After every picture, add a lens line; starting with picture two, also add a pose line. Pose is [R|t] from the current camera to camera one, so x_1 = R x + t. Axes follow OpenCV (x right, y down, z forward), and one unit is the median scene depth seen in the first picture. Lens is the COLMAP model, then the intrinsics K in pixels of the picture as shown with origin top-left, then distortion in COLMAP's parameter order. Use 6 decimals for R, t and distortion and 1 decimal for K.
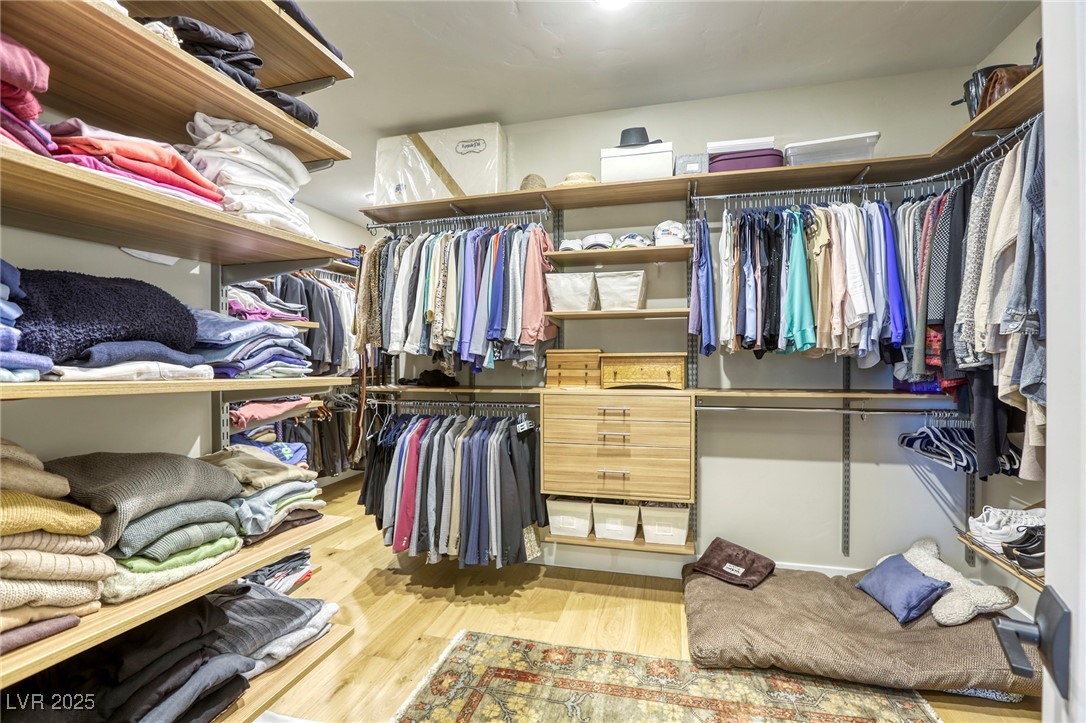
lens RADIAL K [[497.3, 0, 545.7], [0, 497.3, 362.8], [0, 0, 1]] dist [-0.000212, 0.000739]
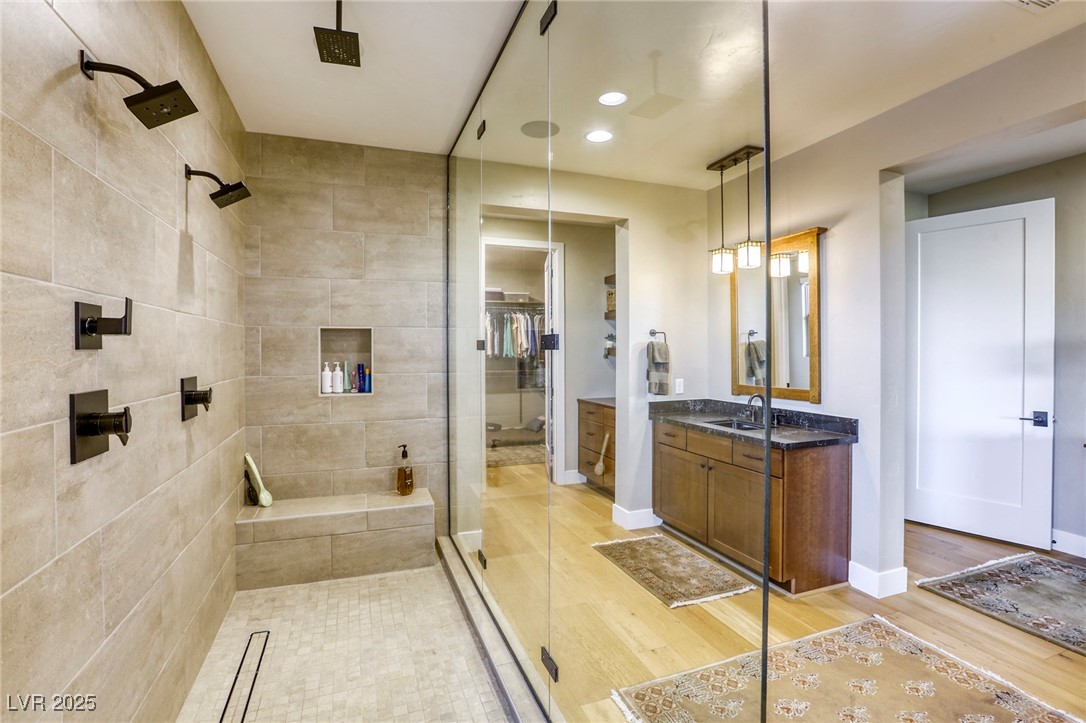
lens RADIAL K [[497.3, 0, 542.0], [0, 497.3, 358.4], [0, 0, 1]] dist [-0.000212, 0.000739]
pose [[0.805711, -0.014735, 0.592126, -1.271286], [0.010842, 0.999890, 0.010131, -0.056102], [-0.592210, -0.001743, 0.805782, -1.784039]]
